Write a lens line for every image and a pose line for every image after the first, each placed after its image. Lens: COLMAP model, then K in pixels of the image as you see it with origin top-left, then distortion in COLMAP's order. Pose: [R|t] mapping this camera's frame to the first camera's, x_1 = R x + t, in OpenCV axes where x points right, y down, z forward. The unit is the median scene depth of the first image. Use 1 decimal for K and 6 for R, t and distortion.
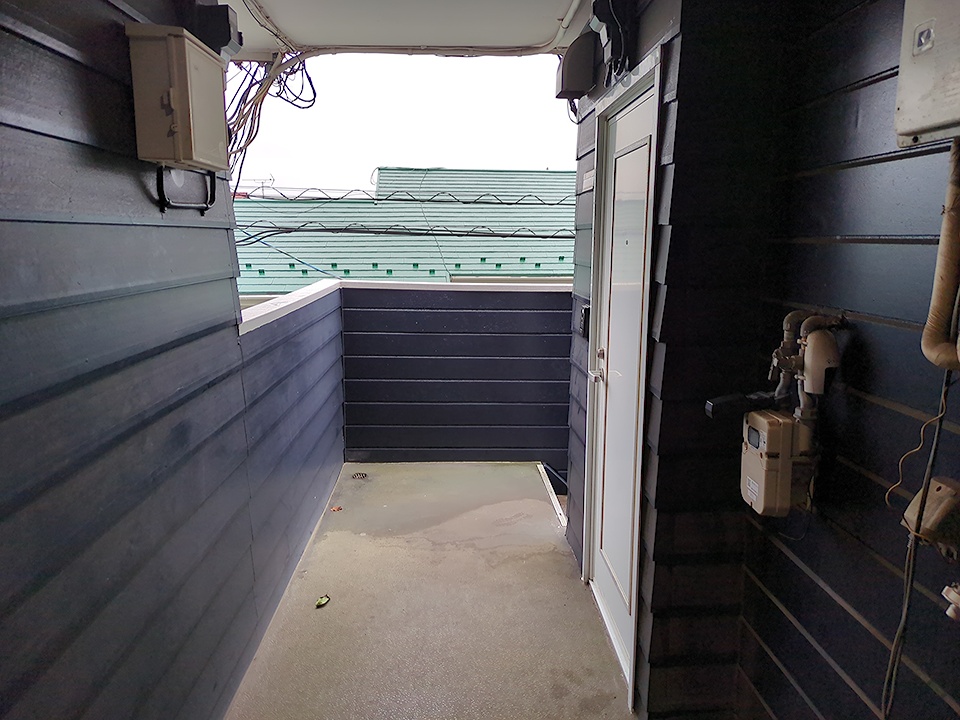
lens RADIAL K [[718.3, 0, 479.4], [0, 718.3, 361.4], [0, 0, 1]] dist [0.047023, -0.035945]
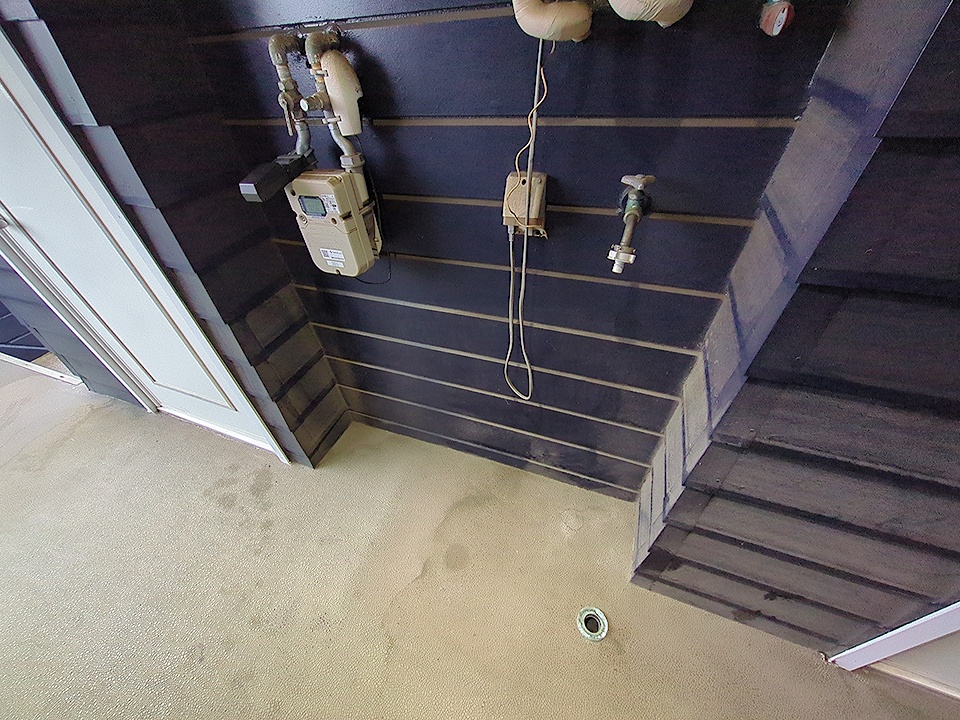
lens RADIAL K [[373.4, 0, 477.6], [0, 373.4, 354.0], [0, 0, 1]] dist [-0.001883, 0.000208]
pose [[0.393989, -0.619158, 0.679276, 0.010306], [0.219593, 0.781062, 0.584569, 0.013826], [-0.892497, -0.081150, 0.443693, 0.448859]]
